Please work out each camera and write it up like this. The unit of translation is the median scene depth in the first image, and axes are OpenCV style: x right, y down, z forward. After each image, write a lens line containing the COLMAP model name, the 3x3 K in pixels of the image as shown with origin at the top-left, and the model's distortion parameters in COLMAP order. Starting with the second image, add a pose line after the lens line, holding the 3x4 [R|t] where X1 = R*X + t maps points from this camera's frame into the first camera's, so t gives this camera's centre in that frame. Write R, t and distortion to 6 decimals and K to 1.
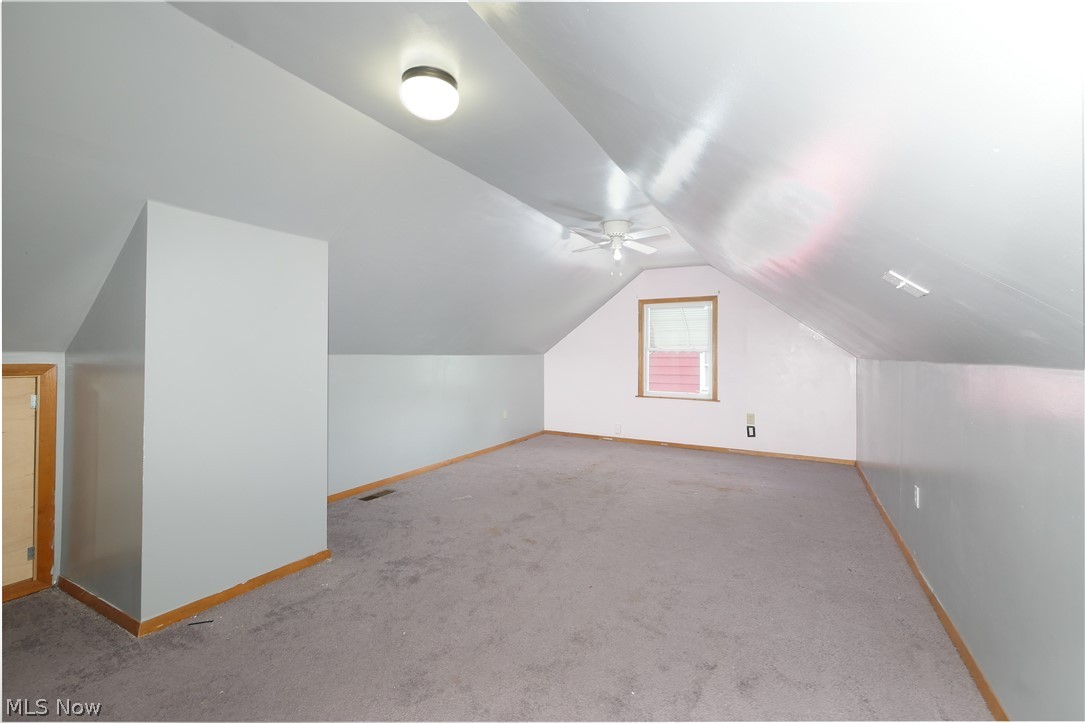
lens RADIAL K [[468.9, 0, 541.4], [0, 468.9, 358.4], [0, 0, 1]] dist [-0.002726, 0.000580]
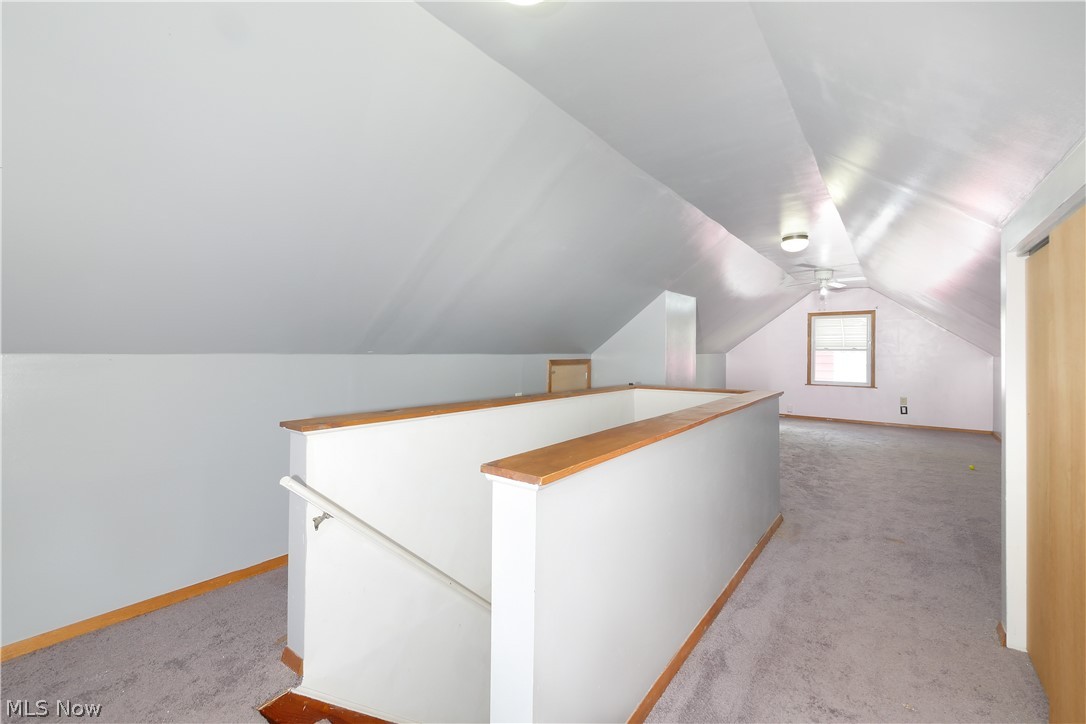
lens RADIAL K [[469.4, 0, 543.8], [0, 469.4, 356.2], [0, 0, 1]] dist [-0.002726, 0.000580]
pose [[0.988458, 0.001015, -0.151491, -0.366702], [-0.000852, 0.999999, 0.001143, -0.001602], [0.151492, -0.001000, 0.988458, -0.486206]]
